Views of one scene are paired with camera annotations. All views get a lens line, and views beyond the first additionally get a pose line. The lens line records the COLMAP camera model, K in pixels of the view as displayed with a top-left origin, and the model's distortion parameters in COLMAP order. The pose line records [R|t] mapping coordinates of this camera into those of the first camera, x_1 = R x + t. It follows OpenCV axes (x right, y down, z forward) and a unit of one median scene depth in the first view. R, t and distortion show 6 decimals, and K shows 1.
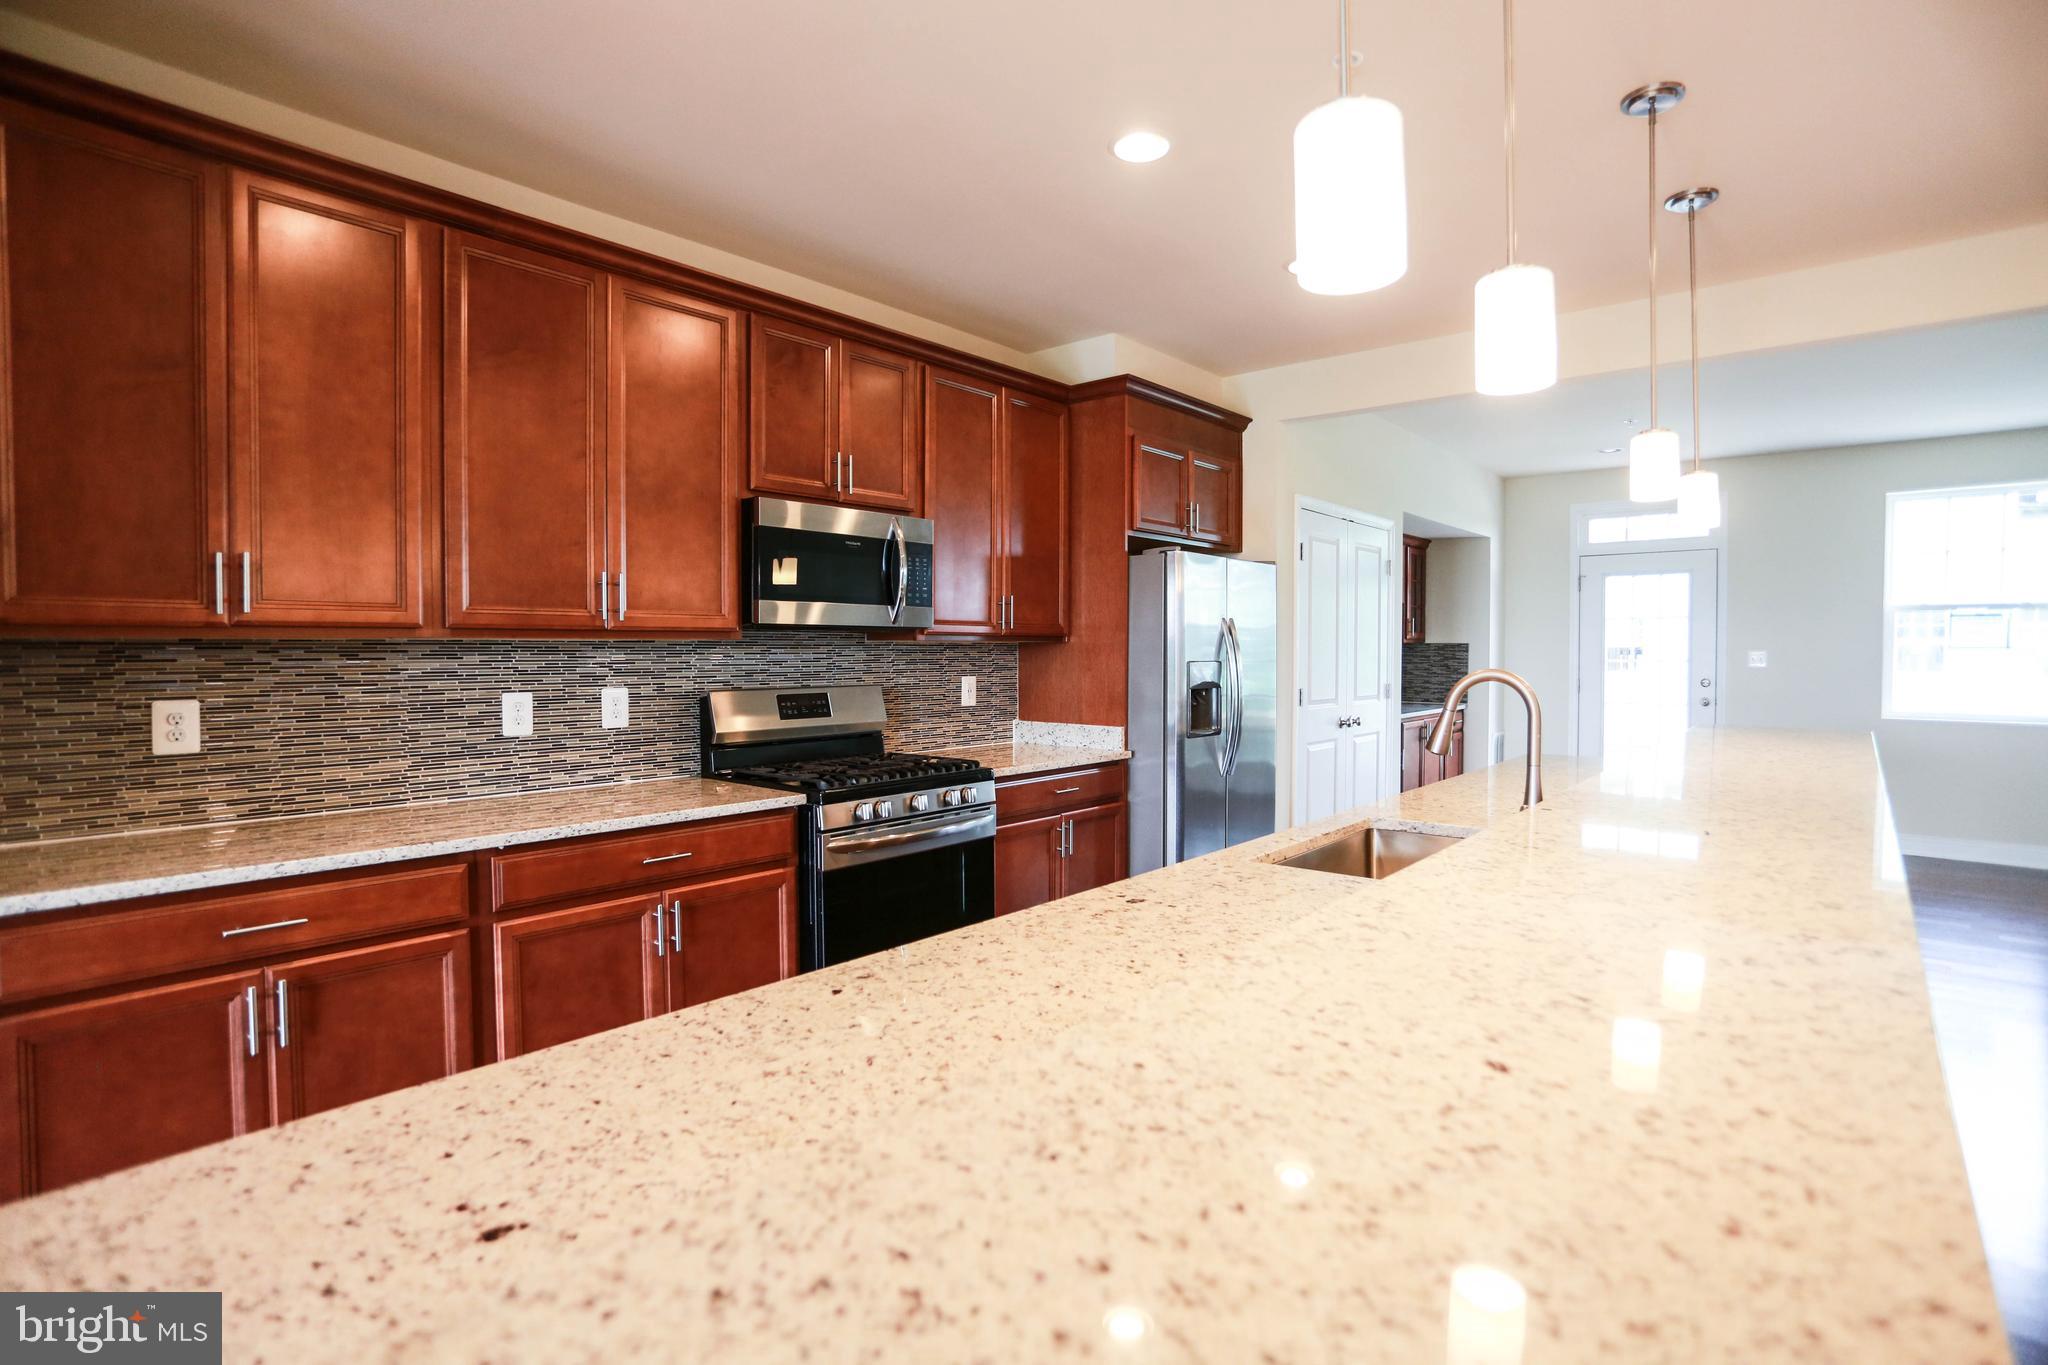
lens RADIAL K [[972.7, 0, 1024.0], [0, 972.7, 682.5], [0, 0, 1]] dist [-0.076152, 0.033388]
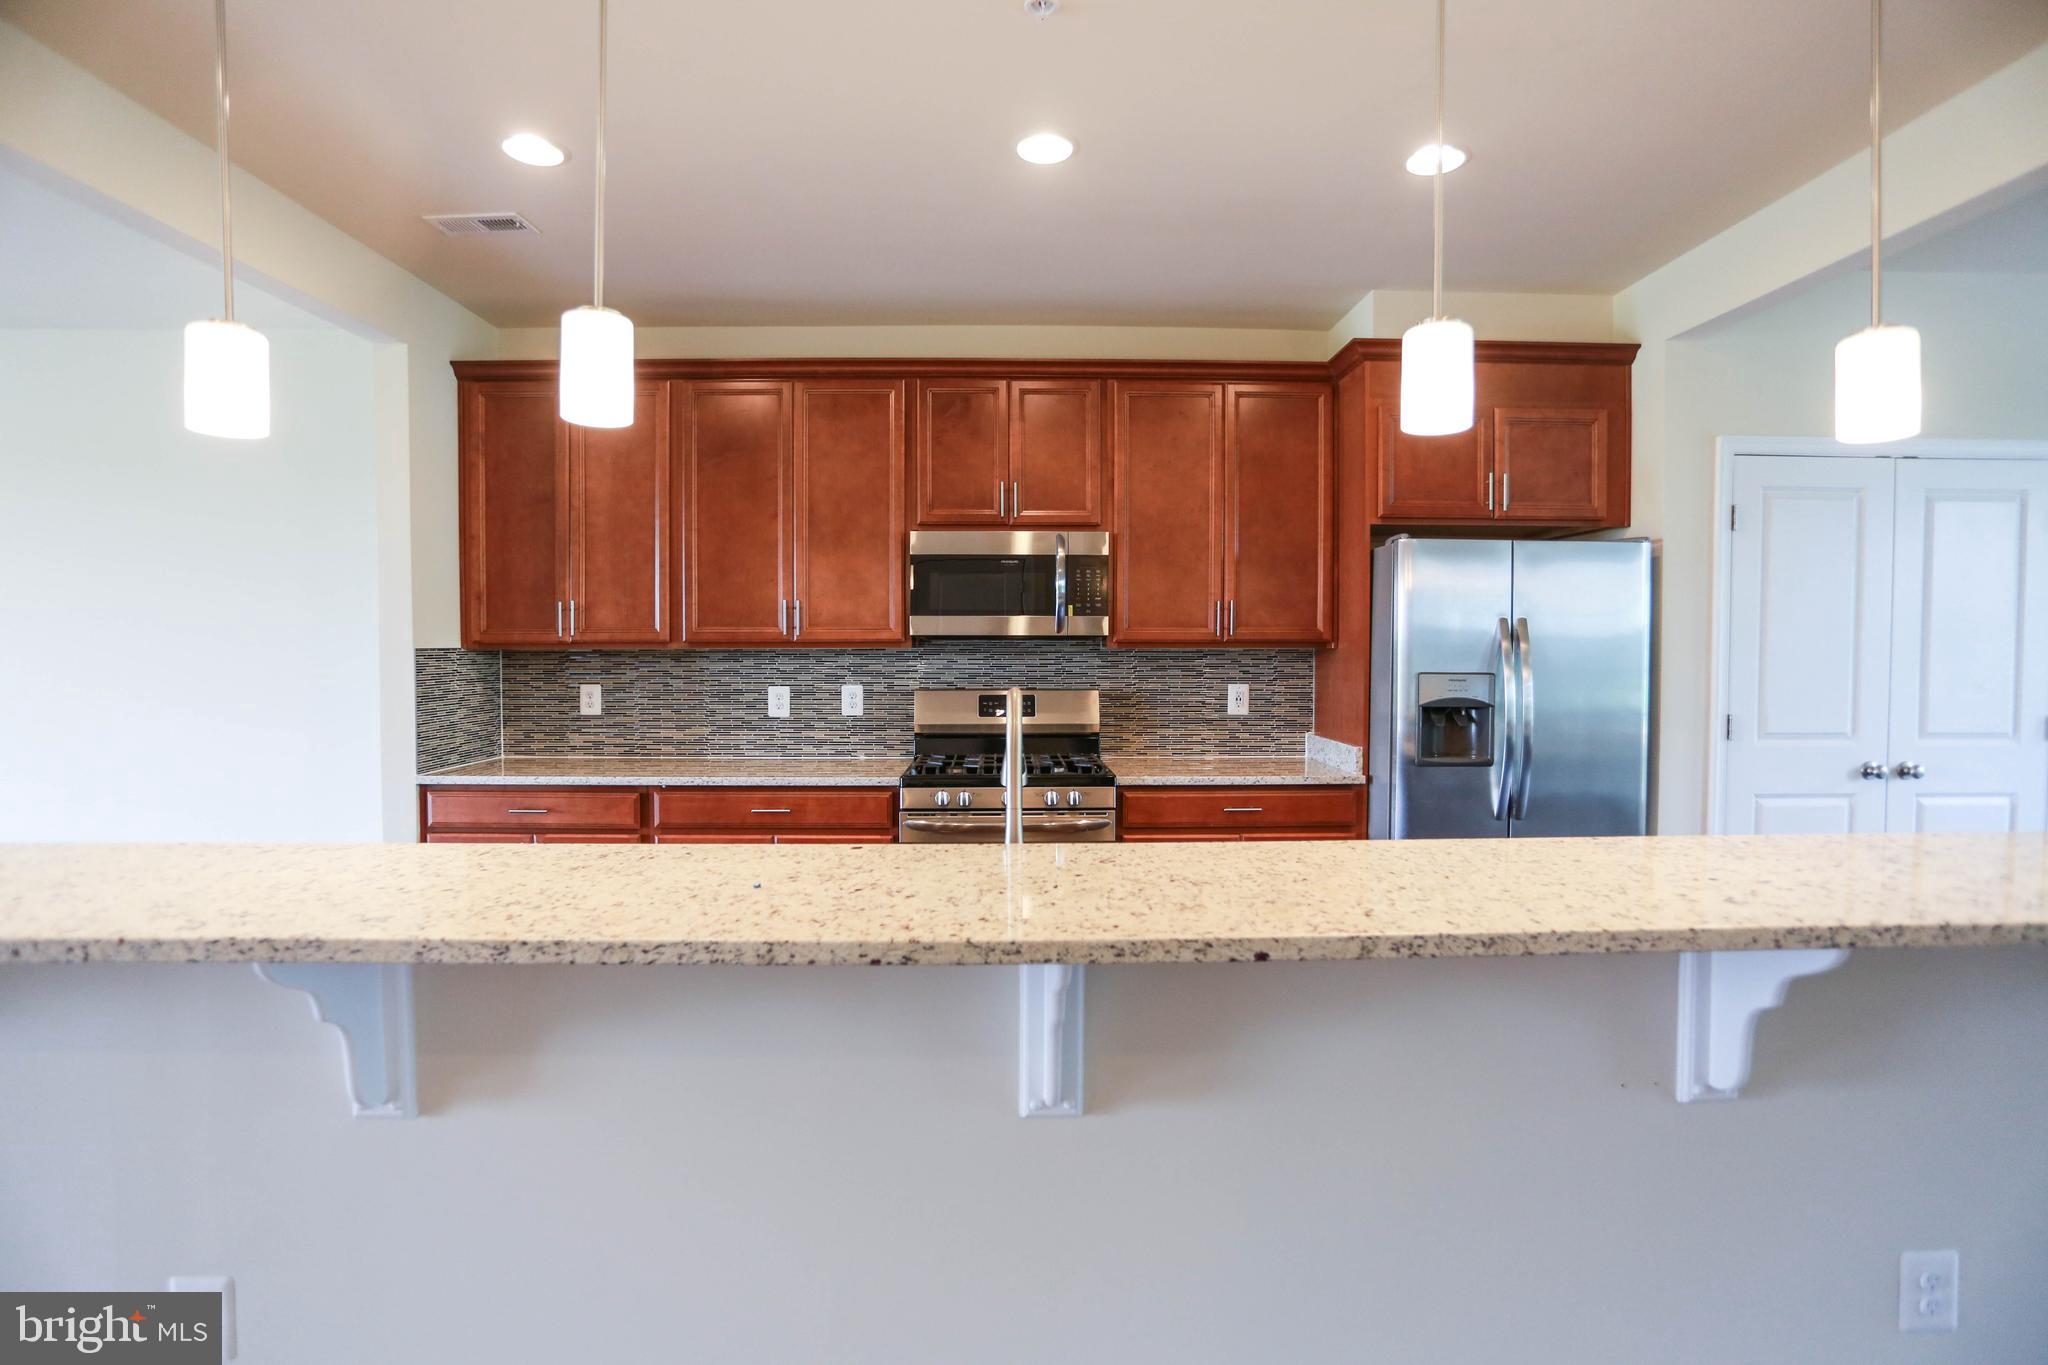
lens RADIAL K [[972.7, 0, 1024.0], [0, 972.7, 682.5], [0, 0, 1]] dist [-0.076152, 0.033388]
pose [[0.678357, 0.024697, -0.734318, 0.714203], [-0.025048, 0.999631, 0.010482, -0.017827], [0.734306, 0.011283, 0.678725, 0.272323]]
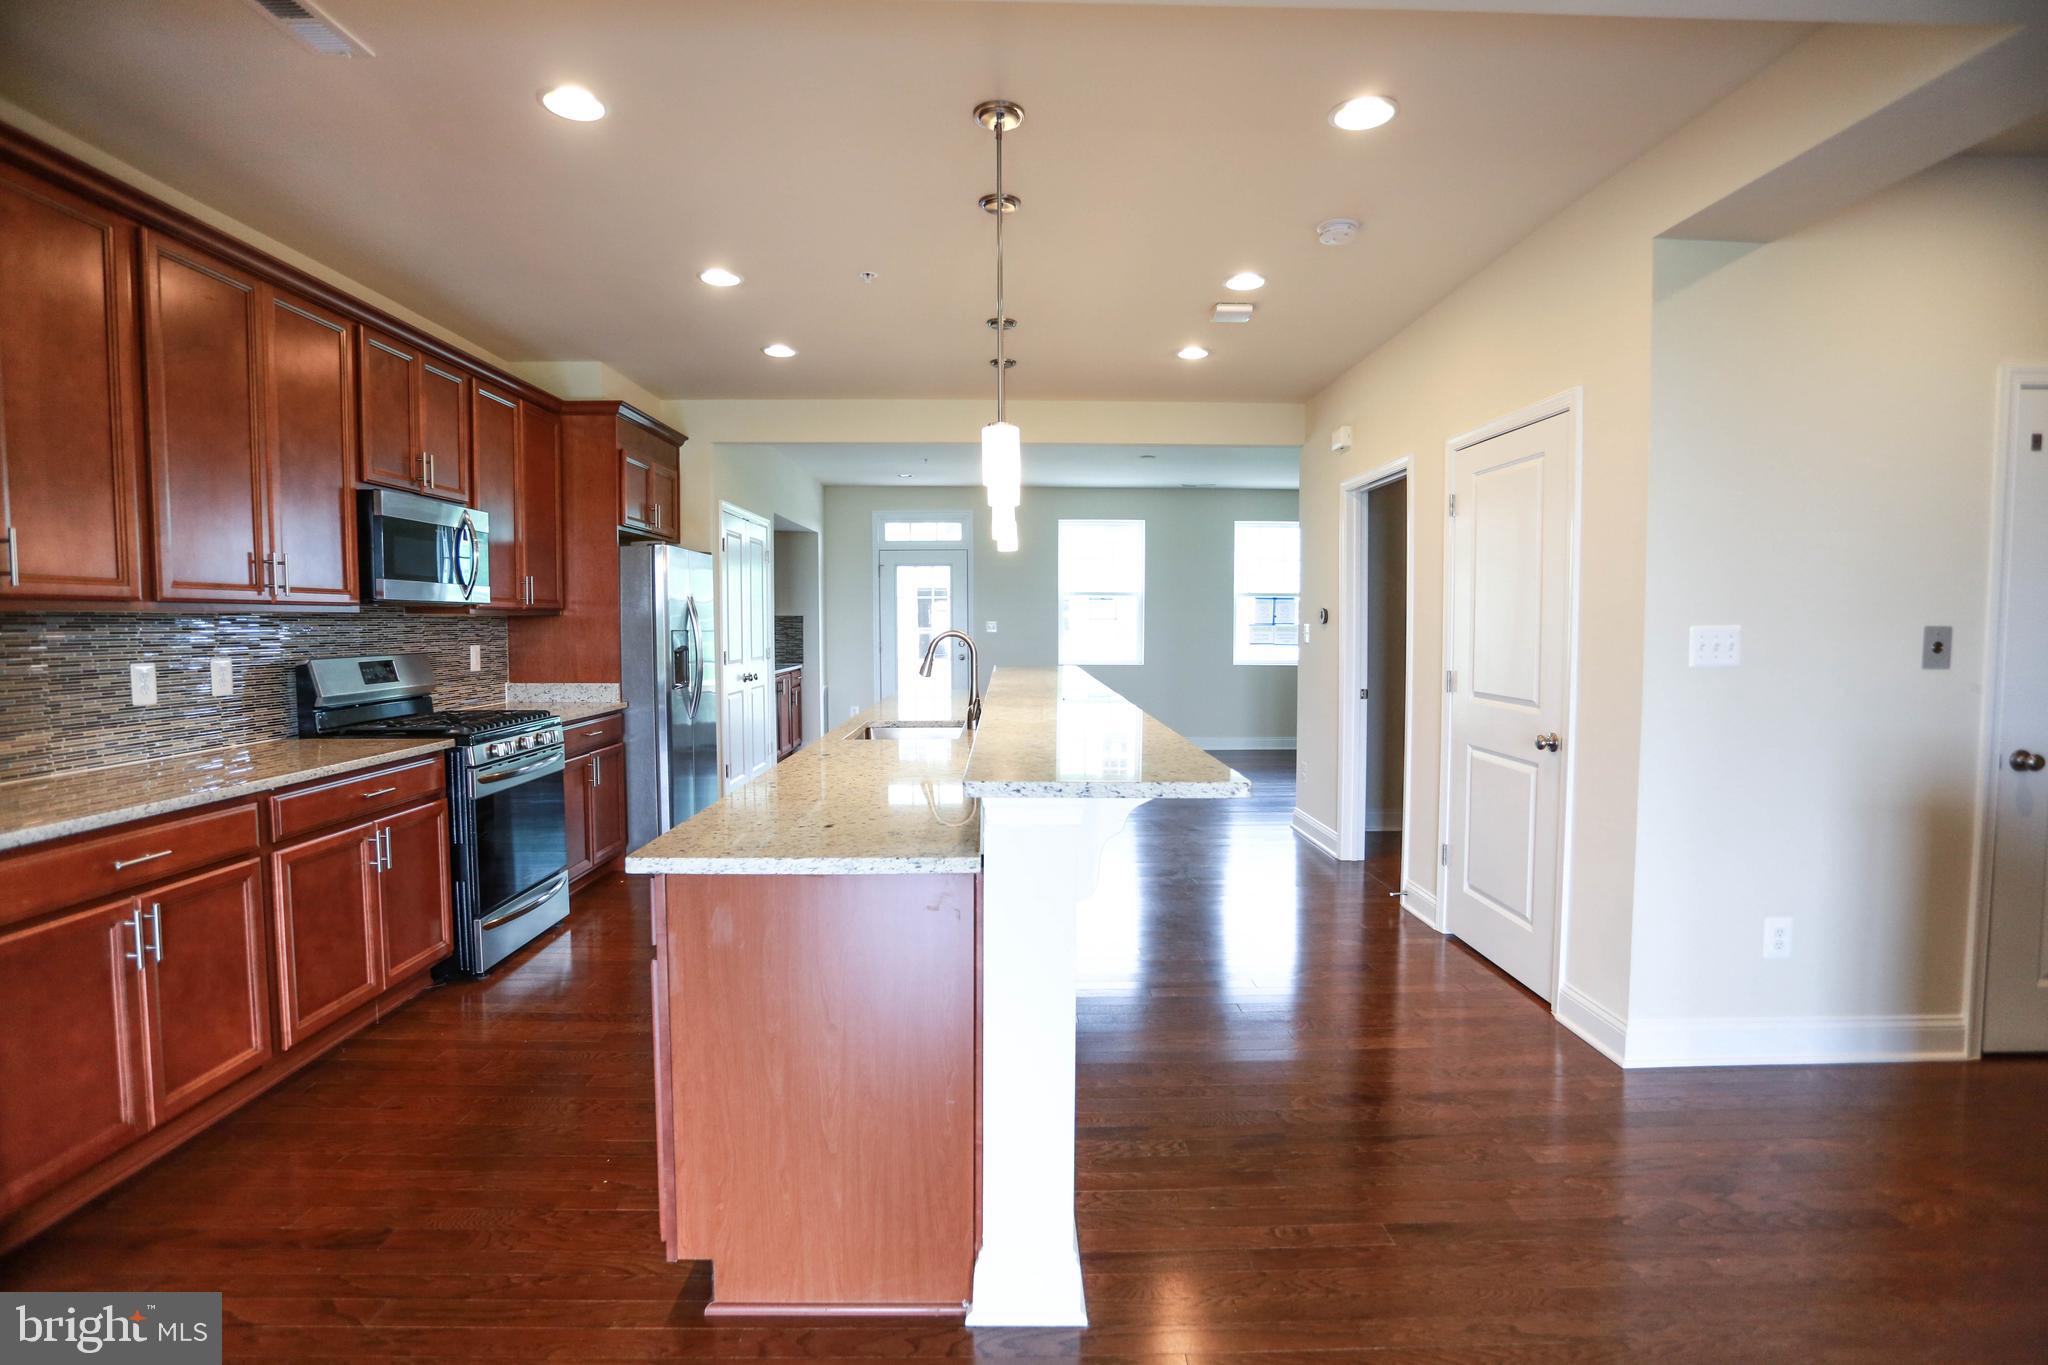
lens RADIAL K [[972.7, 0, 1024.0], [0, 972.7, 682.5], [0, 0, 1]] dist [-0.076152, 0.033388]
pose [[0.739947, -0.040935, 0.671419, -0.468248], [0.020916, 0.999064, 0.037859, 0.012246], [-0.672340, -0.013970, 0.740111, -0.363124]]
